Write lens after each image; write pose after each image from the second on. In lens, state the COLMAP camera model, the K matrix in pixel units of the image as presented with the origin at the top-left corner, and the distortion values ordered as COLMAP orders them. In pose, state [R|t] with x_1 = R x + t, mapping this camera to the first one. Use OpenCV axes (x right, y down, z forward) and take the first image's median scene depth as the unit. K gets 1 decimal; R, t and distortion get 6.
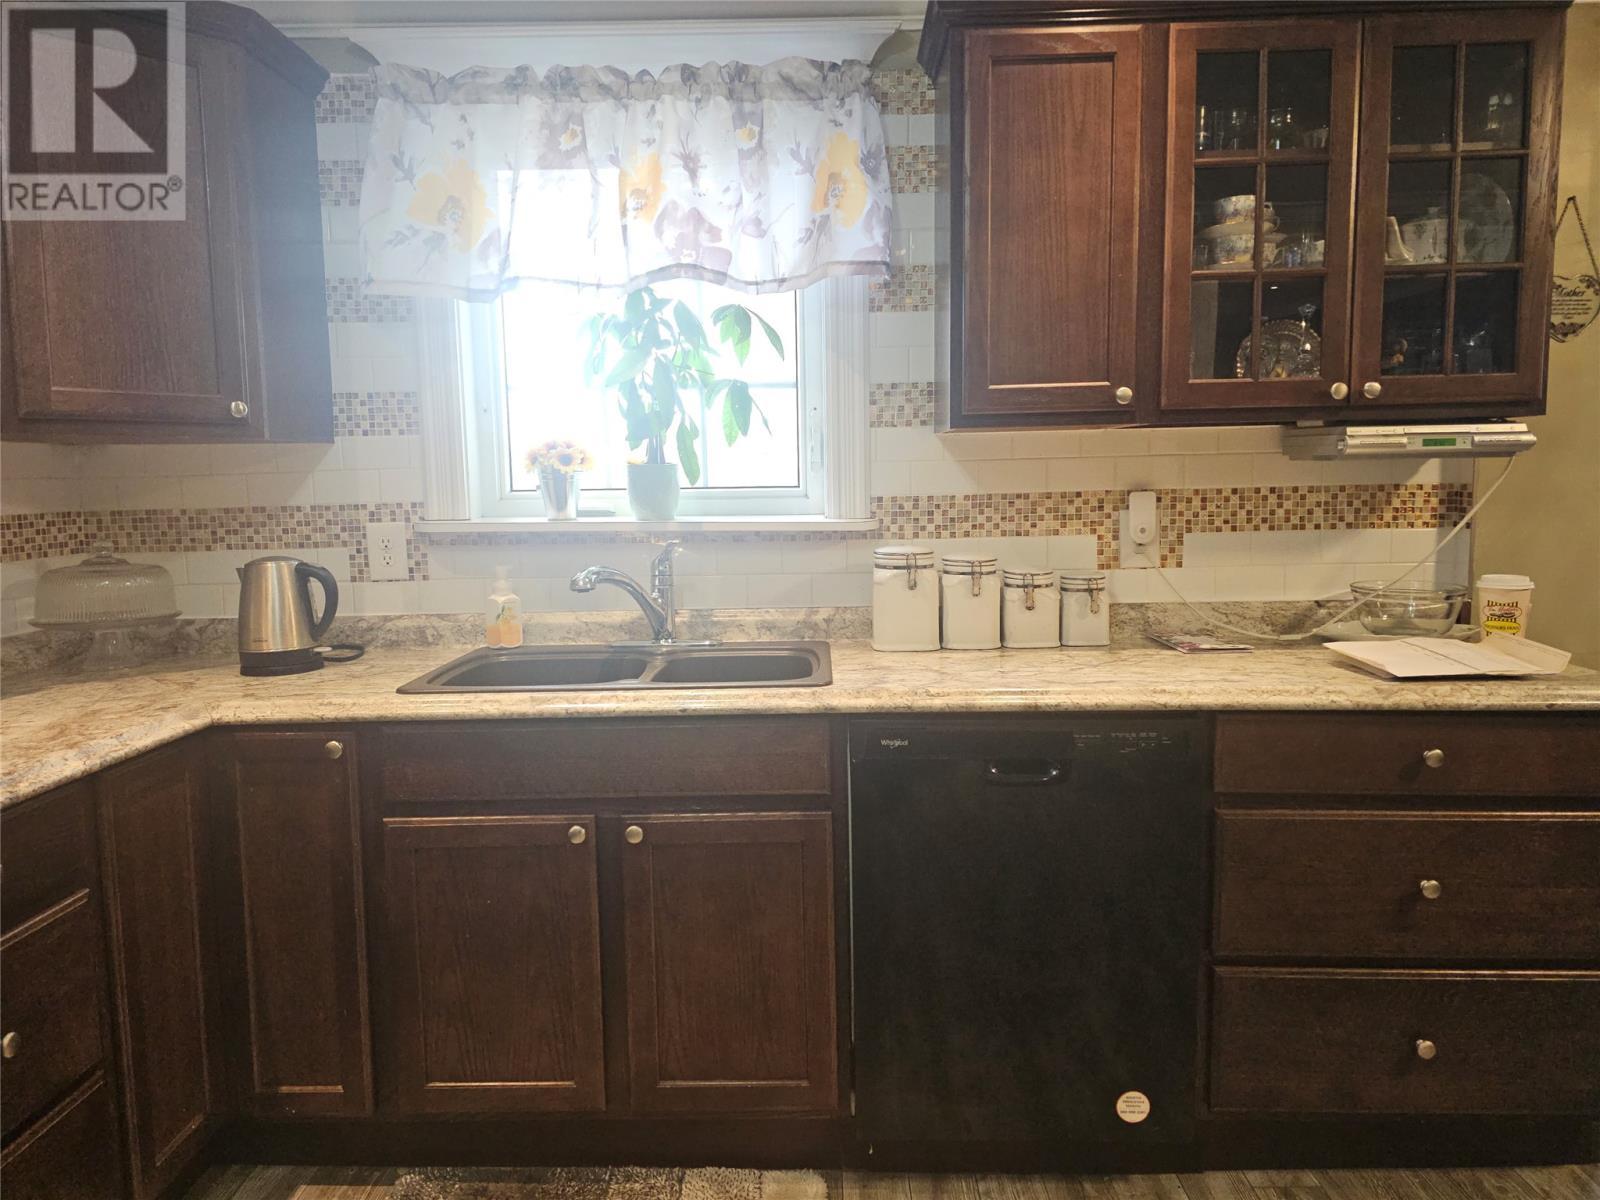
lens RADIAL K [[1063.9, 0, 791.3], [0, 1063.9, 587.4], [0, 0, 1]] dist [0.082493, -0.098438]
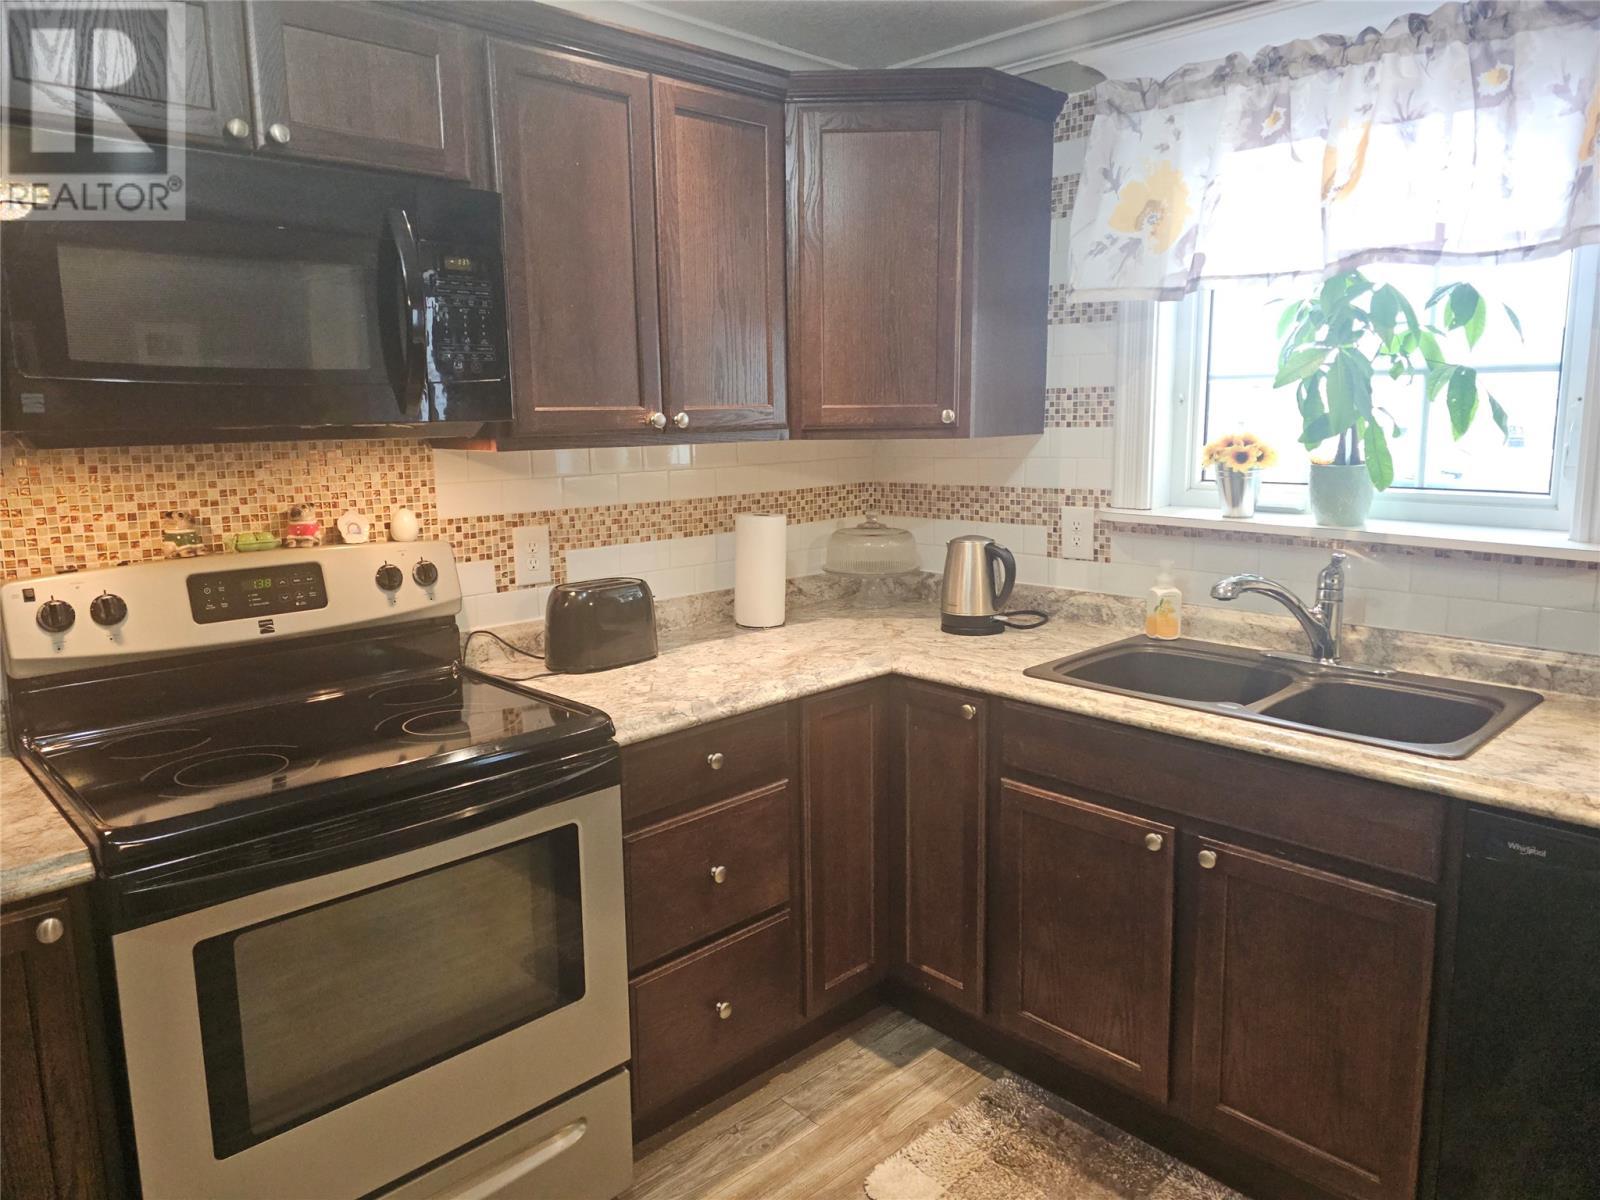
lens RADIAL K [[1066.6, 0, 799.2], [0, 1066.6, 582.4], [0, 0, 1]] dist [0.080600, -0.091307]
pose [[0.709852, 0.122718, -0.693578, 0.203322], [-0.068830, 0.992078, 0.105088, -0.085051], [0.700980, -0.026858, 0.712675, 0.019650]]
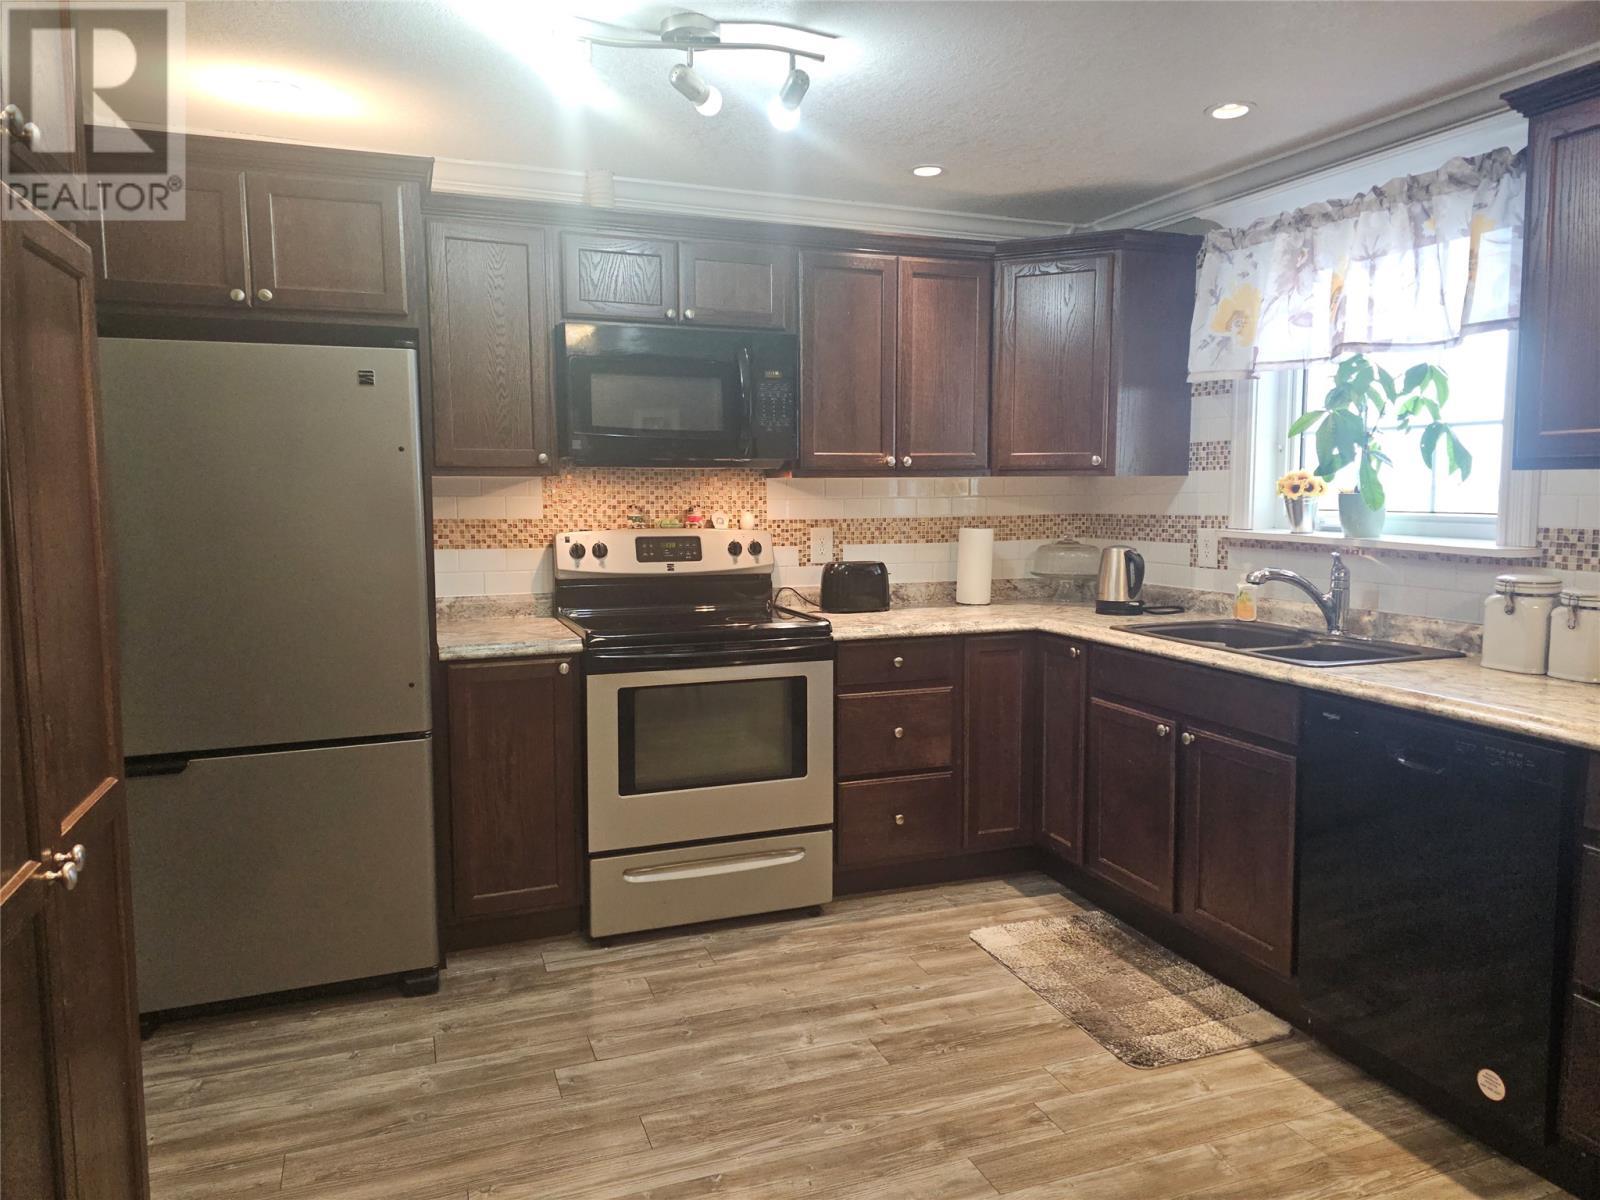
lens RADIAL K [[1071.1, 0, 798.9], [0, 1071.1, 598.5], [0, 0, 1]] dist [0.093993, -0.105024]
pose [[0.378237, 0.113286, -0.918751, 0.858984], [-0.095953, 0.991935, 0.082807, -0.036535], [0.920722, 0.056836, 0.386057, -0.104604]]
